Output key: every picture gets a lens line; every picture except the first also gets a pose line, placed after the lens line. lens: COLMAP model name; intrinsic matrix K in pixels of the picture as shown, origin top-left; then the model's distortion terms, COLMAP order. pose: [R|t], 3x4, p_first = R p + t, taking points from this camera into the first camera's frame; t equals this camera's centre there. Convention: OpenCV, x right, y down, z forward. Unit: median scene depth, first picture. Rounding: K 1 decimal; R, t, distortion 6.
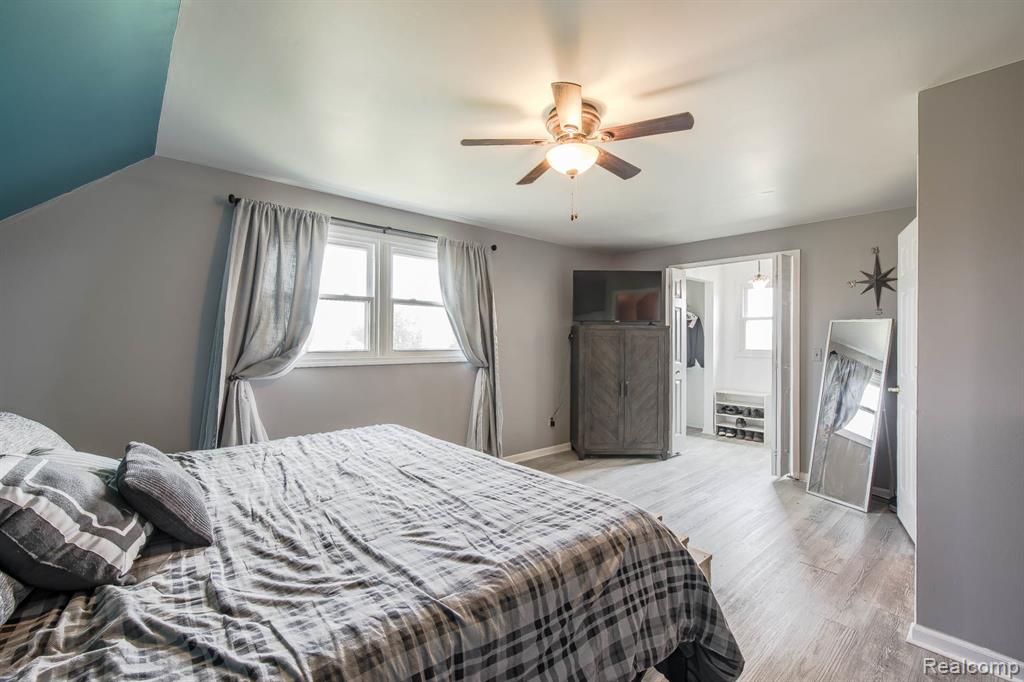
lens RADIAL K [[449.0, 0, 509.2], [0, 449.0, 341.0], [0, 0, 1]] dist [-0.003338, -0.000526]
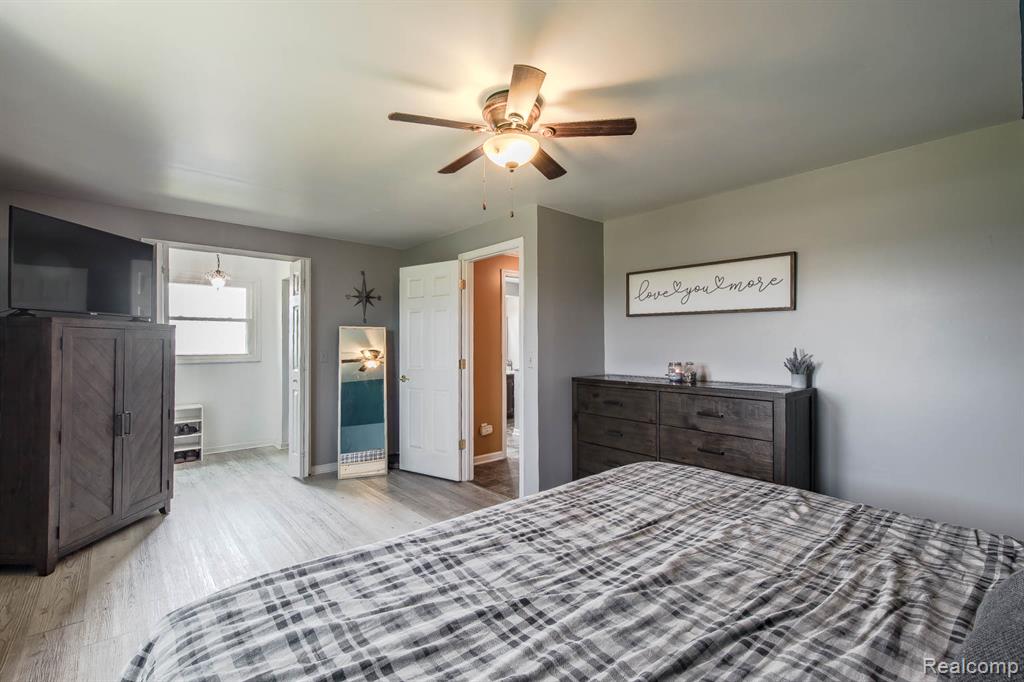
lens RADIAL K [[449.0, 0, 509.2], [0, 449.0, 341.0], [0, 0, 1]] dist [-0.003338, -0.000526]
pose [[0.007580, -0.000949, 0.999971, -0.631103], [0.006406, 0.999979, 0.000900, -0.008660], [-0.999951, 0.006399, 0.007586, 0.796645]]
